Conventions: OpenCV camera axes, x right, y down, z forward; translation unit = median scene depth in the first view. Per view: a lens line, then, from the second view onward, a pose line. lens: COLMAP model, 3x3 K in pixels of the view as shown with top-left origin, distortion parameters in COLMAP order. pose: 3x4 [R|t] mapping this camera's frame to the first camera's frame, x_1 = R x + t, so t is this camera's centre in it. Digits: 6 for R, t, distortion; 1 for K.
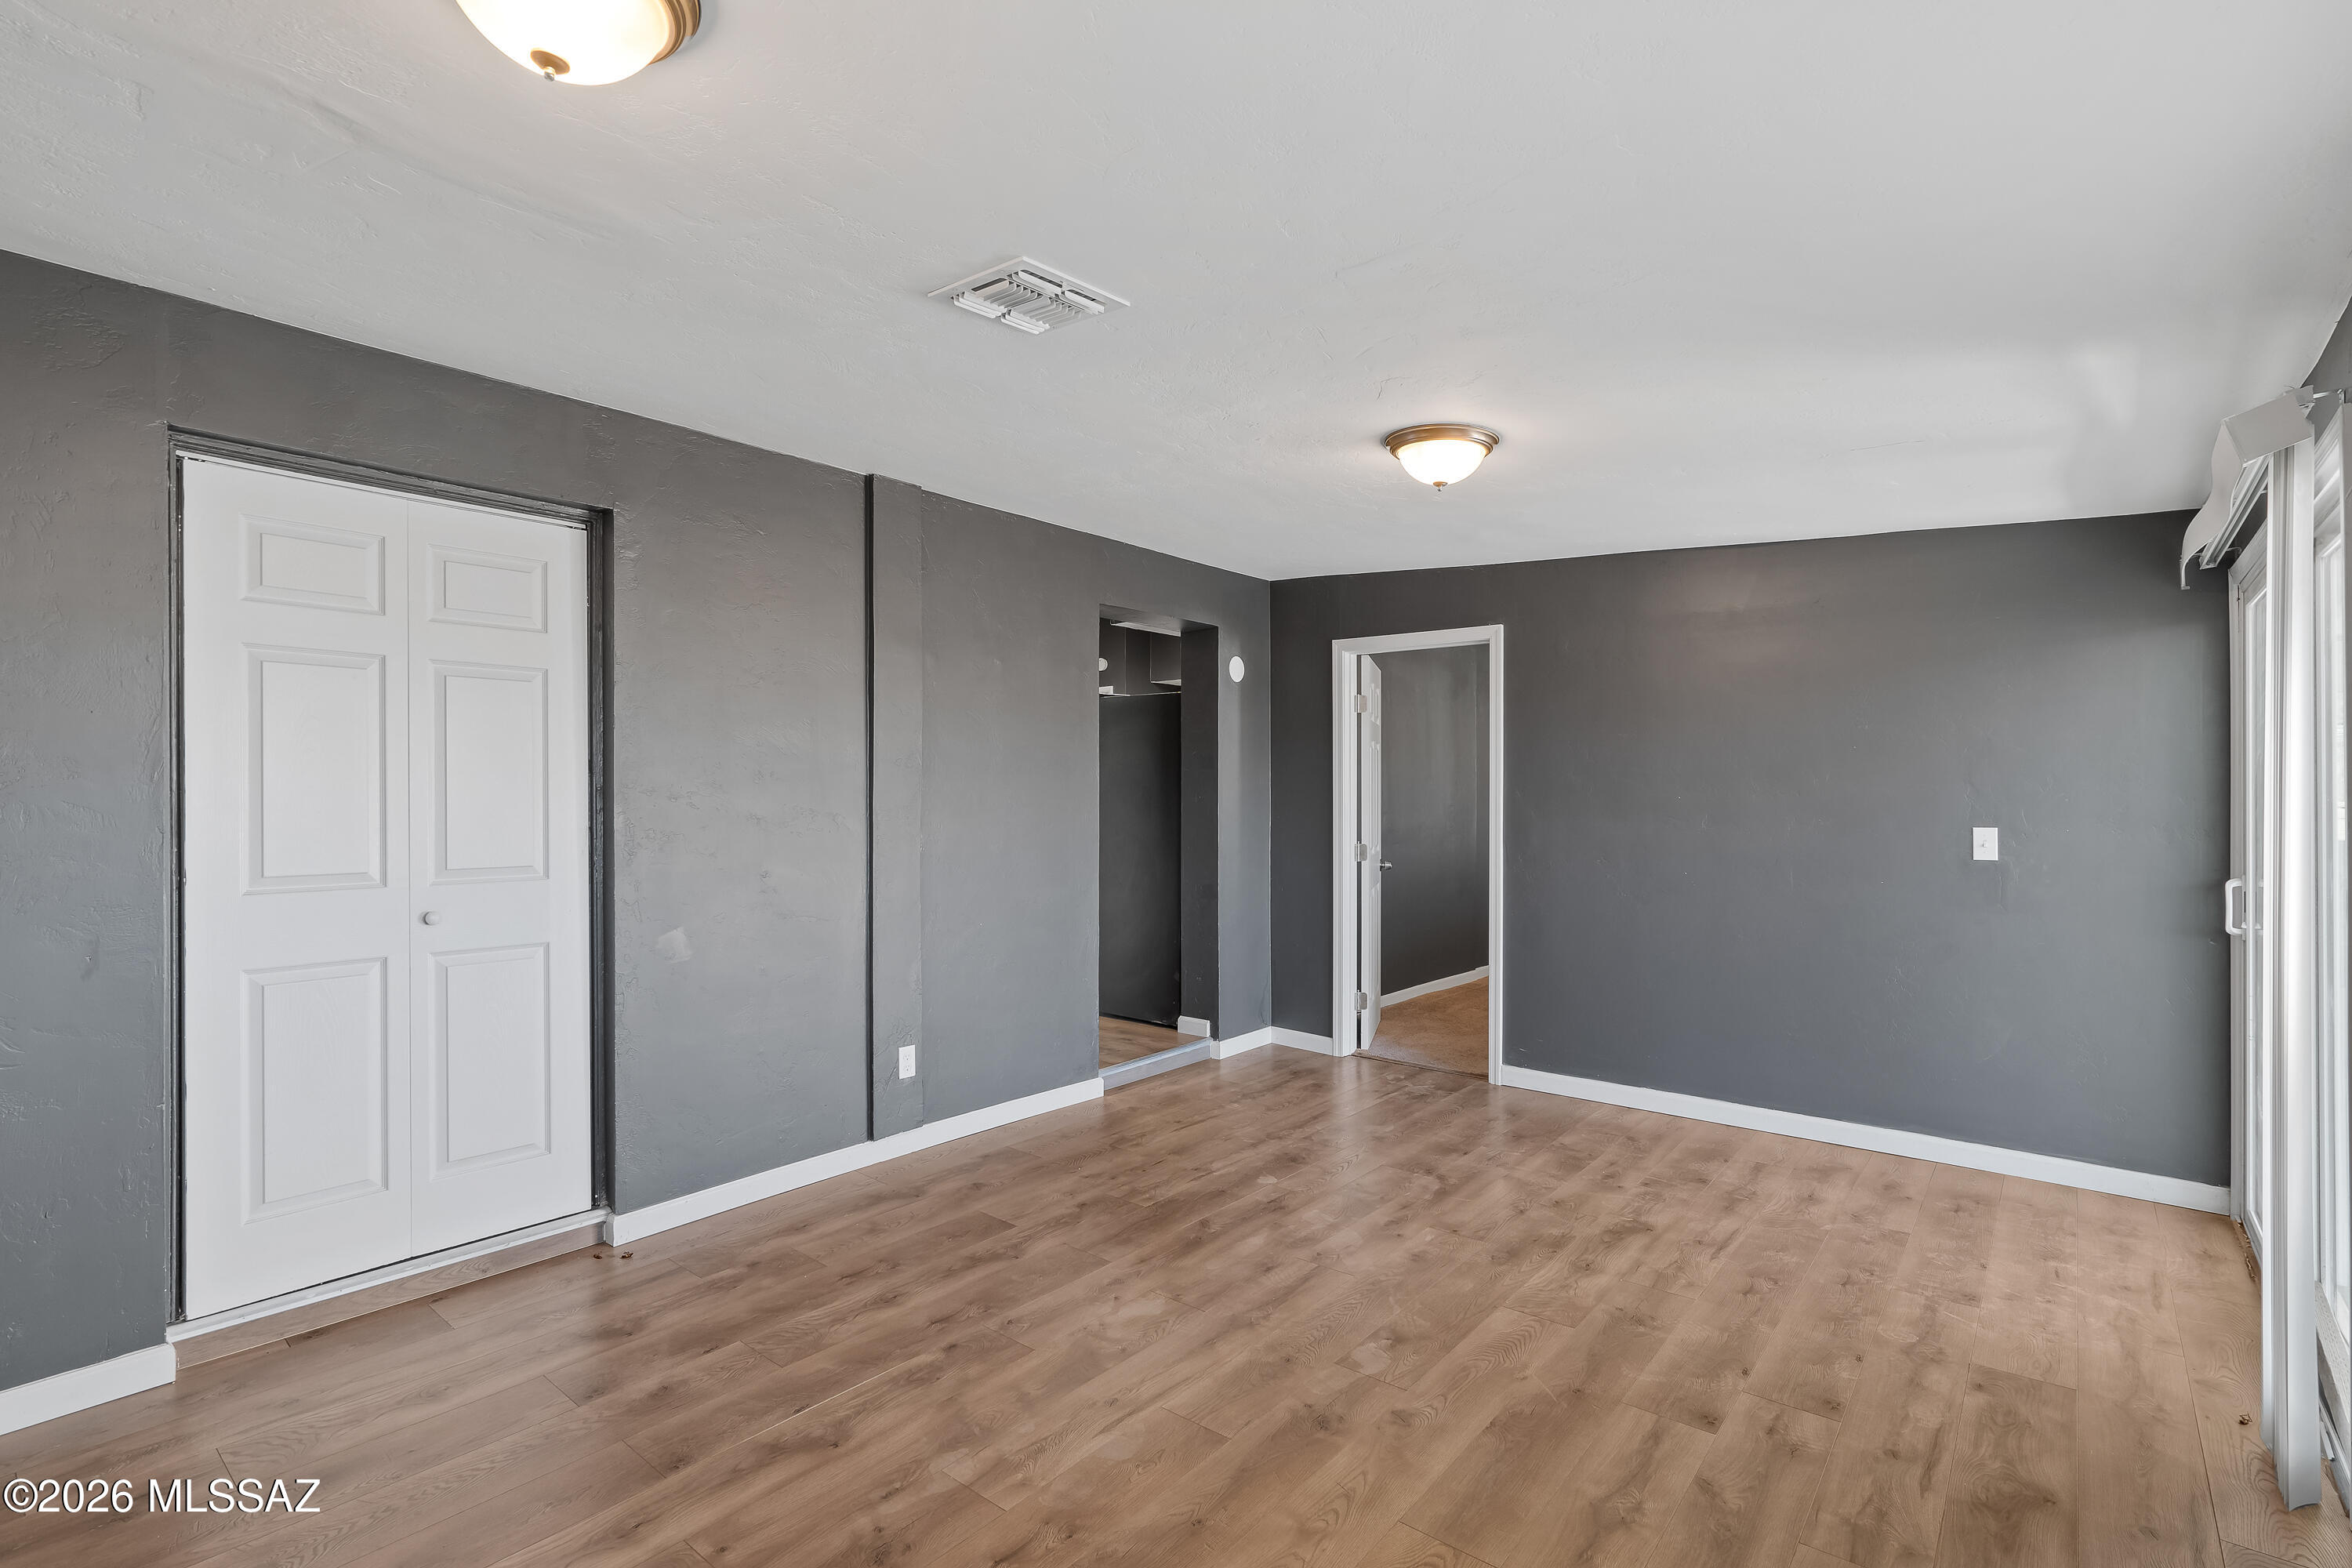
lens RADIAL K [[1081.9, 0, 1174.9], [0, 1081.9, 787.9], [0, 0, 1]] dist [-0.001538, 0.000542]
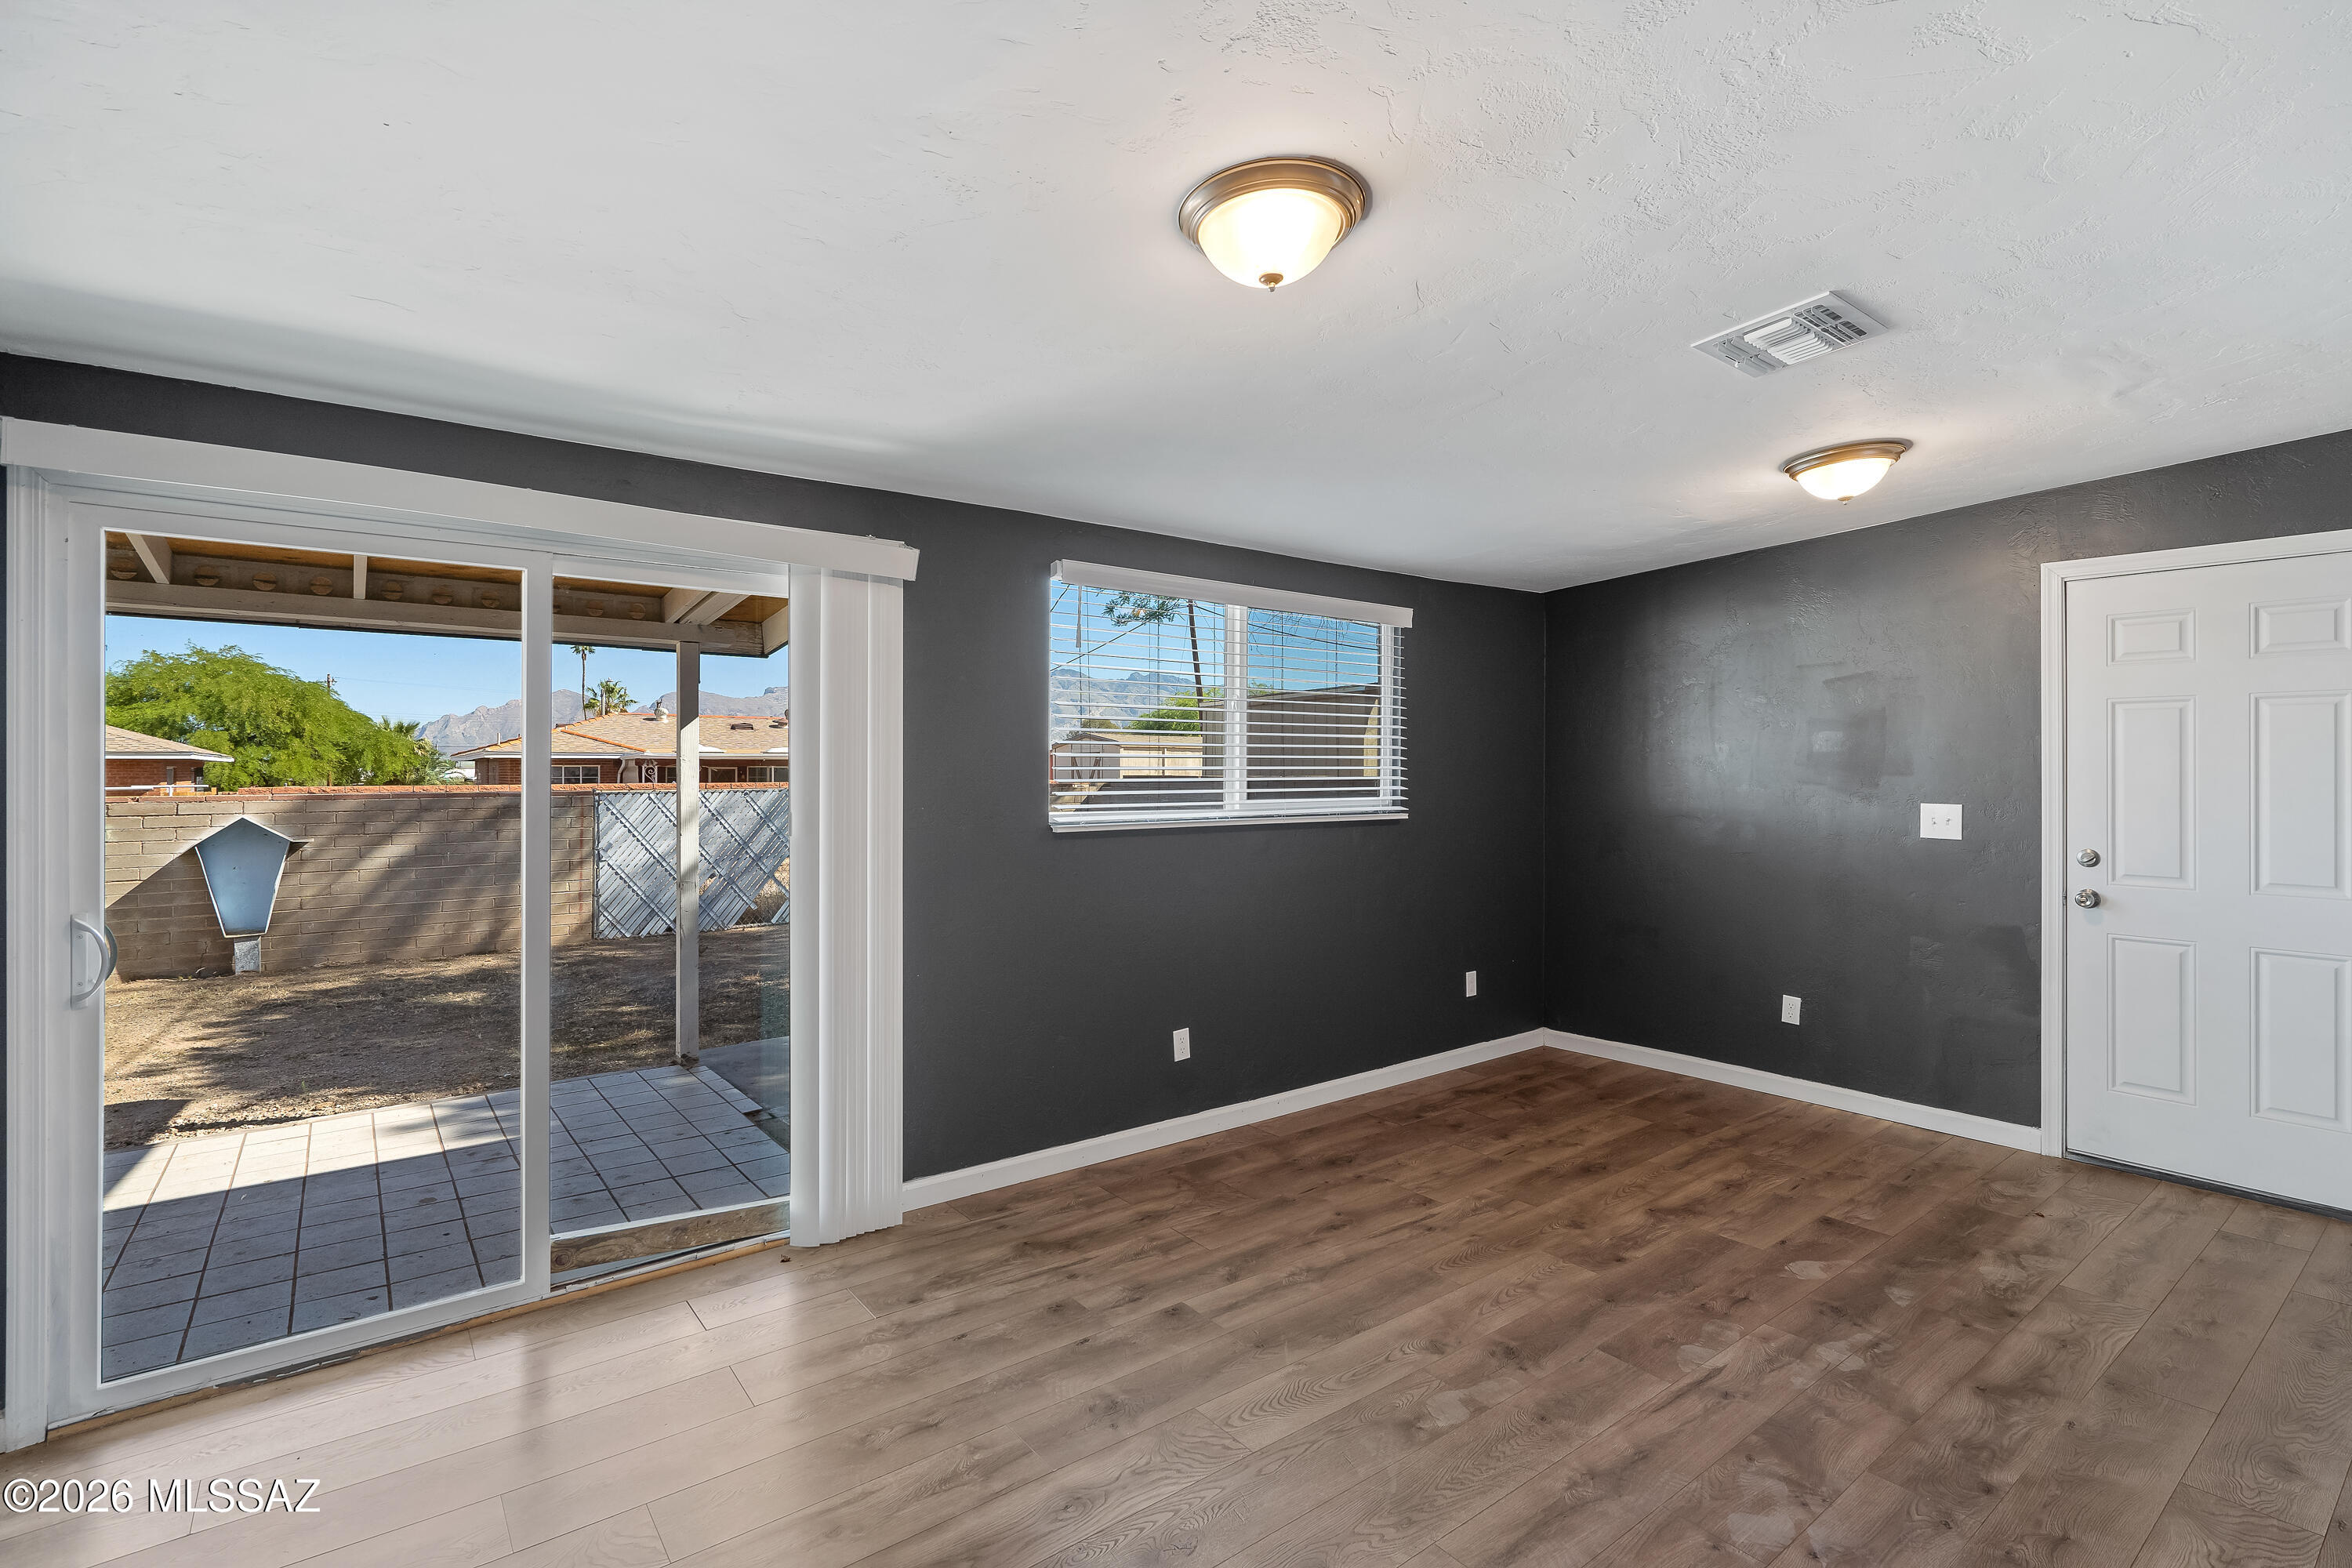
lens RADIAL K [[1081.9, 0, 1174.4], [0, 1081.9, 773.4], [0, 0, 1]] dist [-0.001538, 0.000542]
pose [[-0.974512, 0.000041, 0.224337, 0.219316], [0.000006, 1.000000, -0.000160, -0.010130], [-0.224337, -0.000154, -0.974512, 2.117632]]
